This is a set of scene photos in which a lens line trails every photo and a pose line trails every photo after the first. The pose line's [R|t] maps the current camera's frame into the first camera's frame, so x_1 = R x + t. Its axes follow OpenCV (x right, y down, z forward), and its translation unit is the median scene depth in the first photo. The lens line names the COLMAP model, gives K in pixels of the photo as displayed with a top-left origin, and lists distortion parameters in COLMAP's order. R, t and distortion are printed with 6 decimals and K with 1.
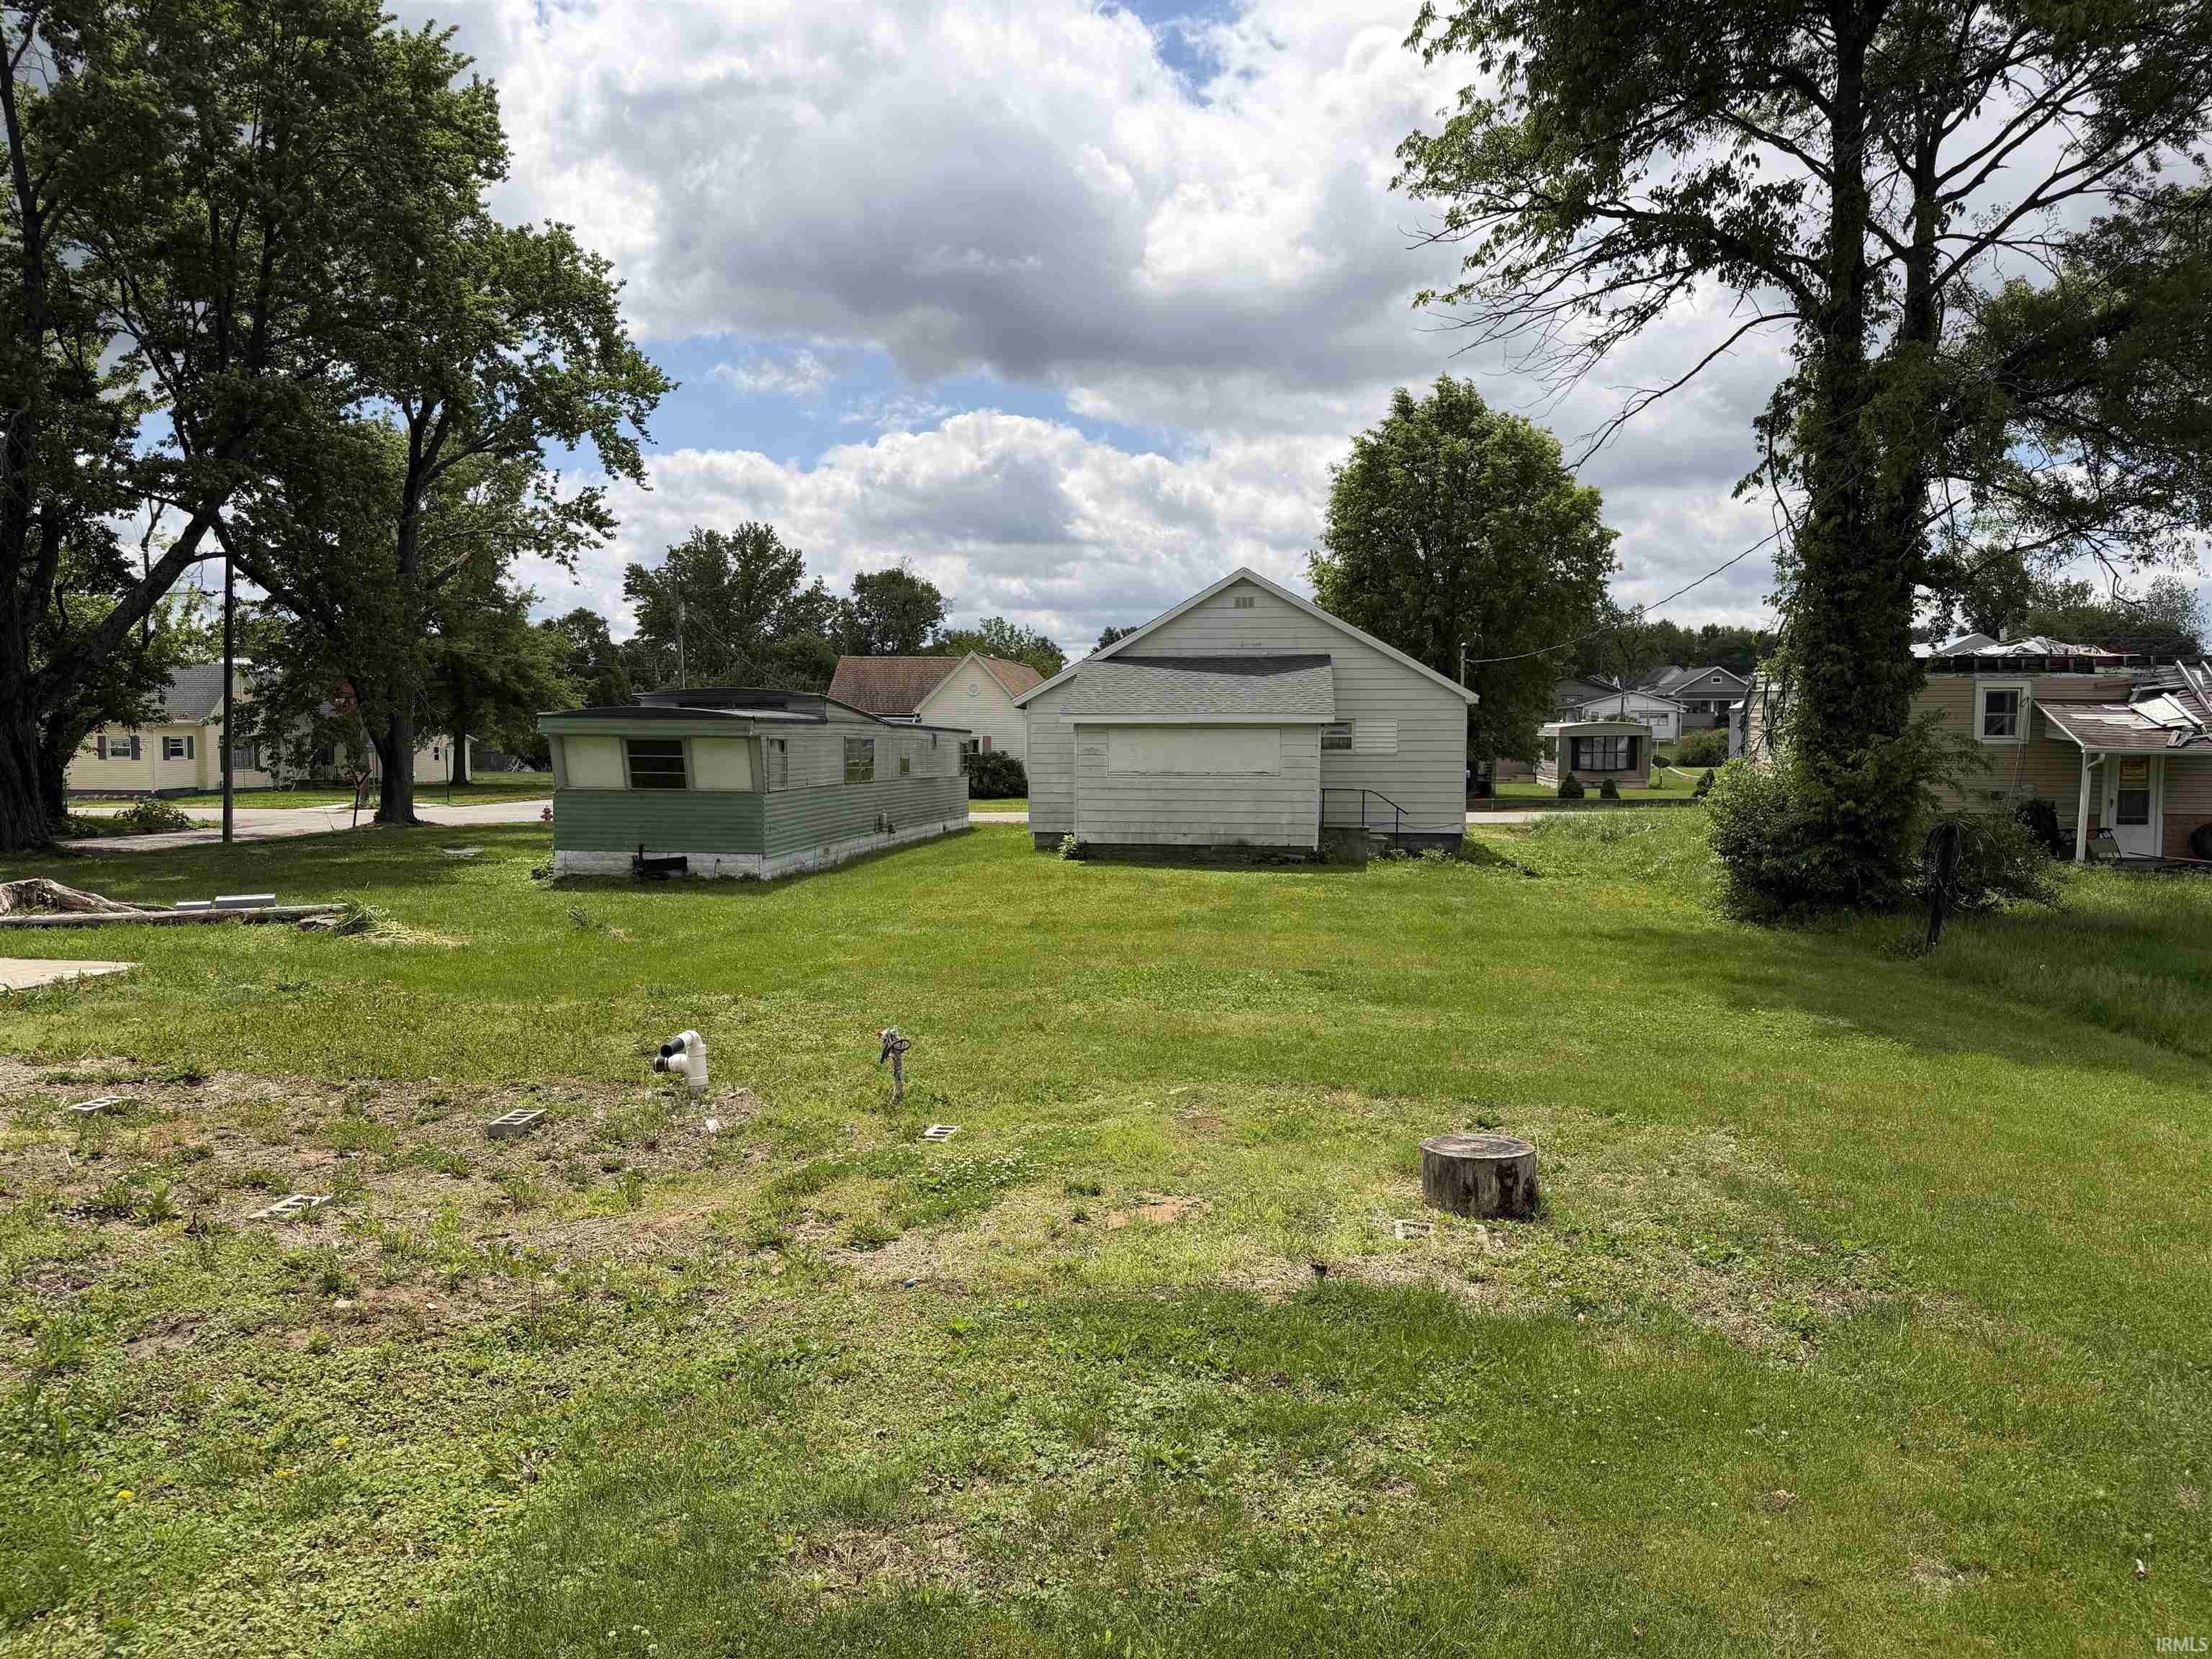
lens RADIAL K [[1530.8, 0, 1106.0], [0, 1530.8, 829.5], [0, 0, 1]] dist [0.096477, -0.113202]
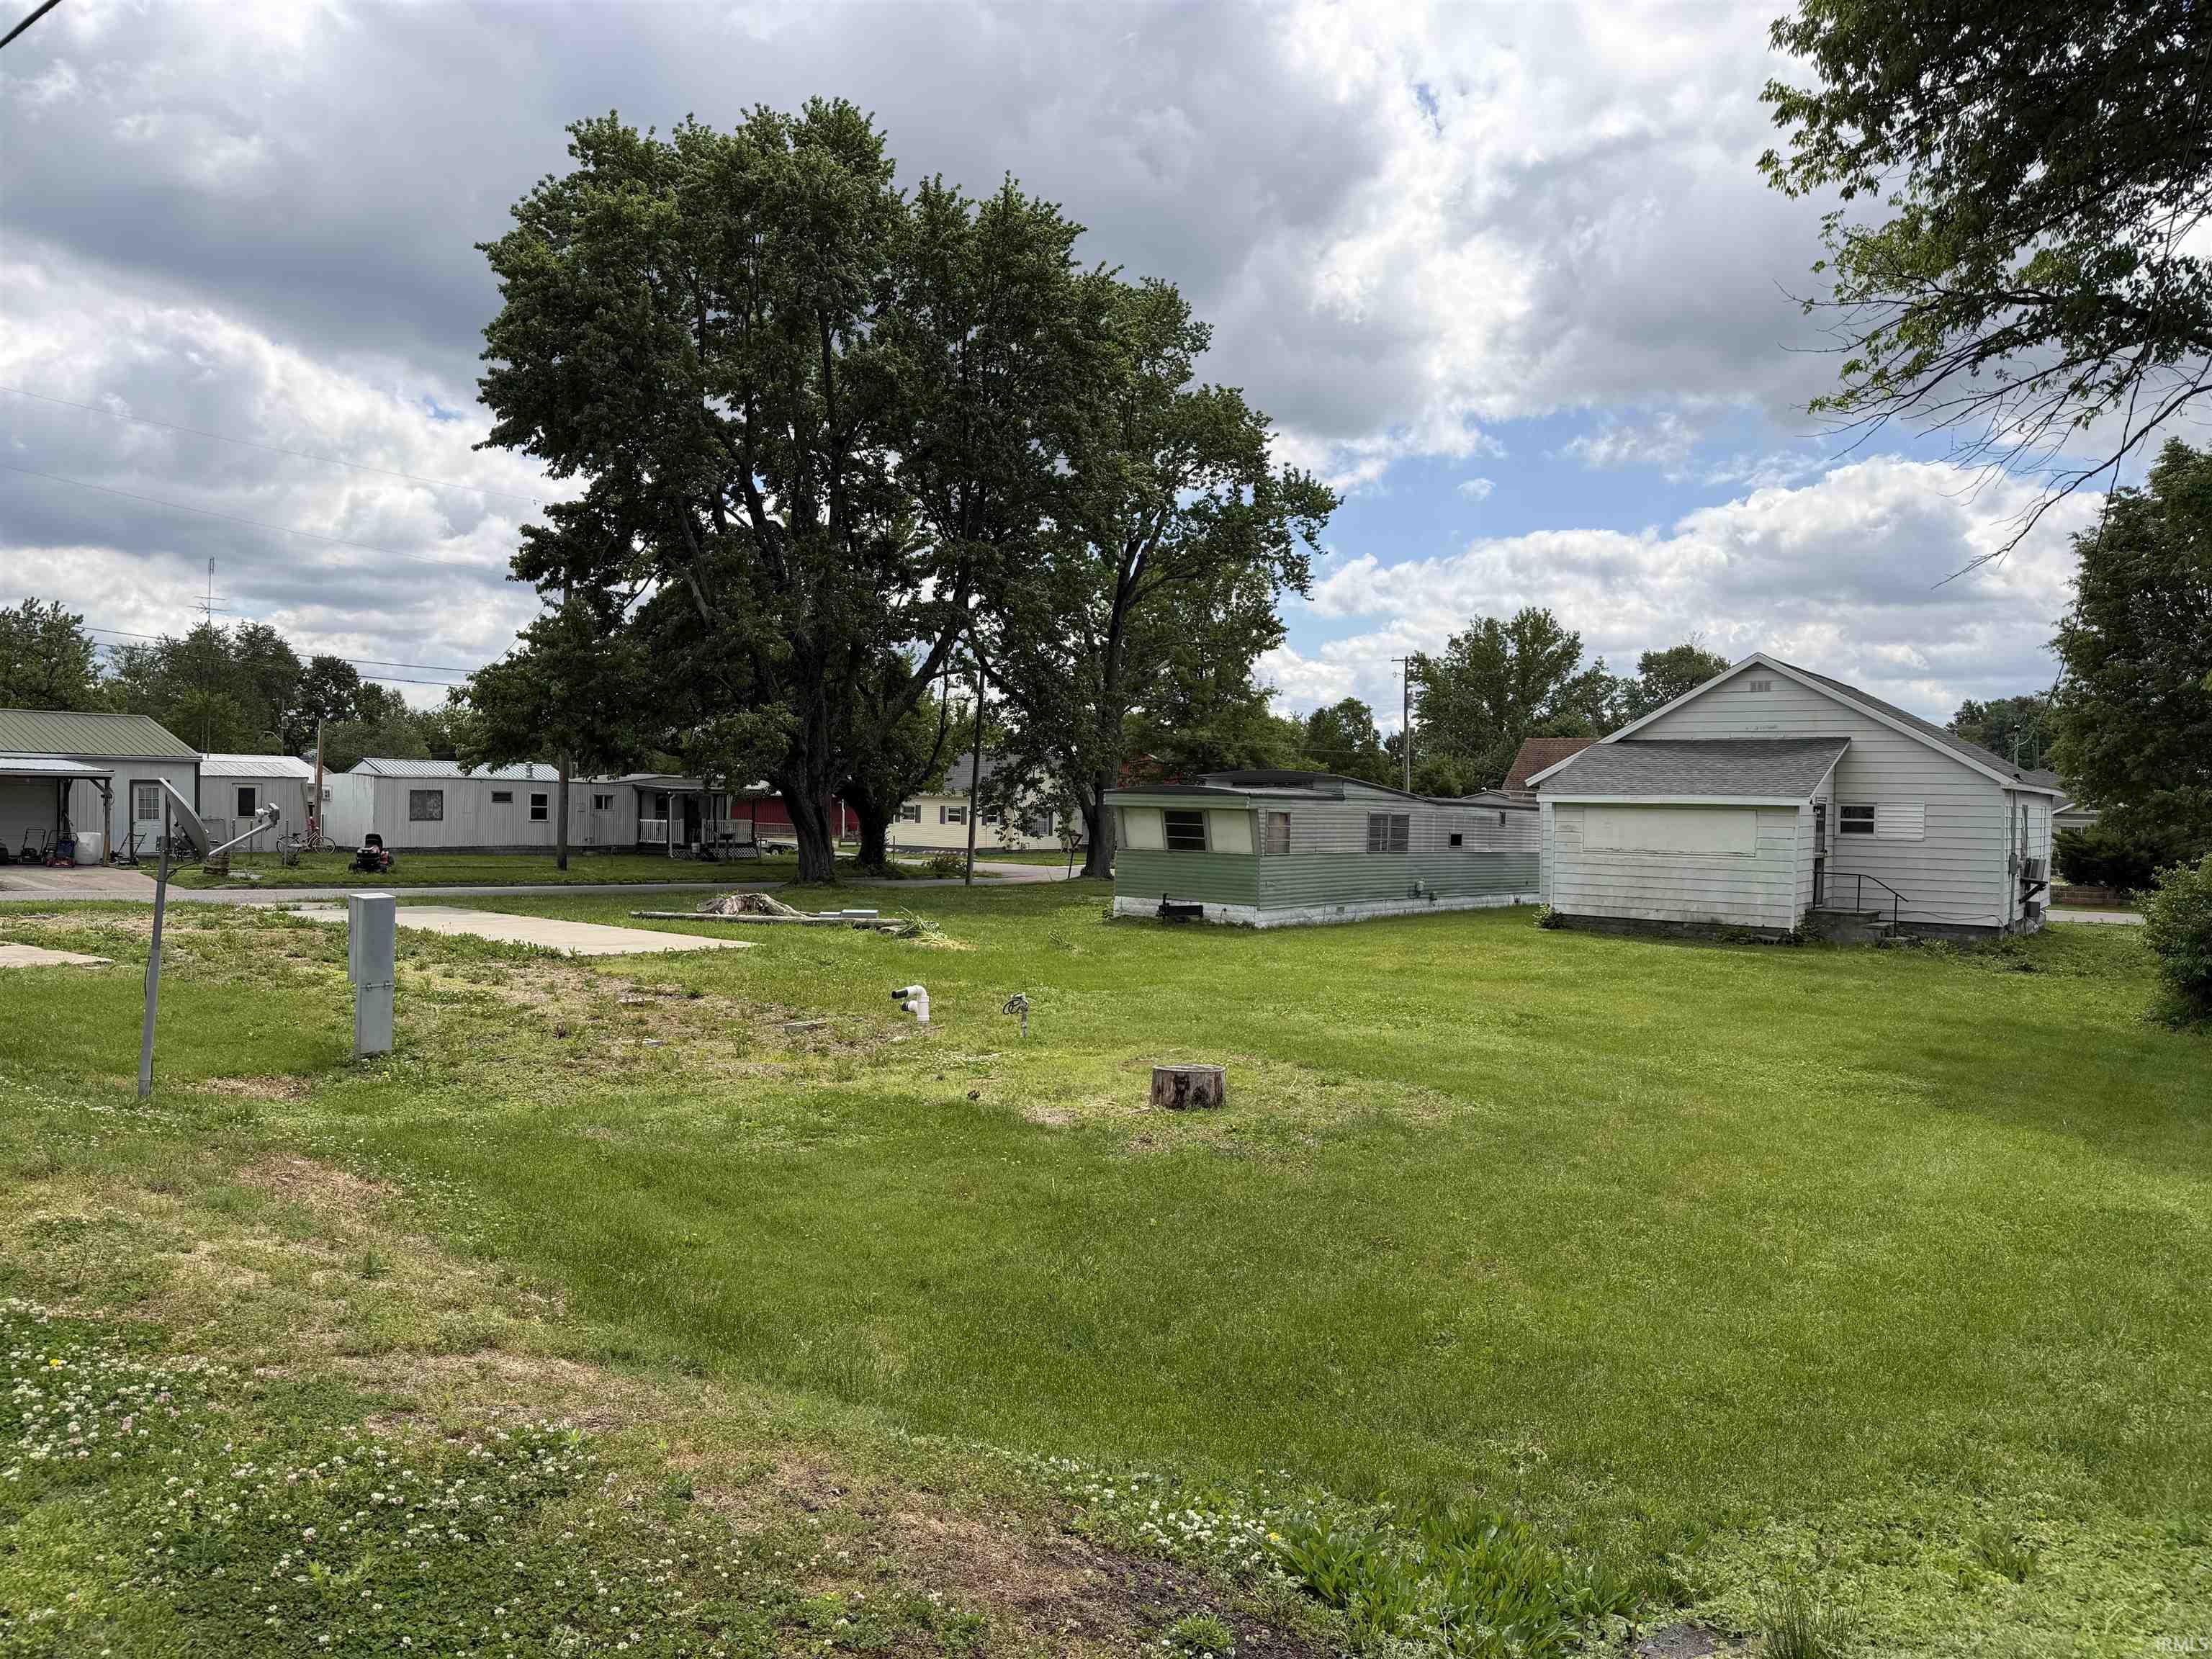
lens RADIAL K [[1530.8, 0, 1106.0], [0, 1530.8, 829.5], [0, 0, 1]] dist [0.096477, -0.113202]
pose [[0.868542, 0.022215, -0.495118, 0.224178], [-0.048152, 0.998051, -0.039689, 0.007584], [0.493272, 0.058313, 0.867919, -0.094963]]
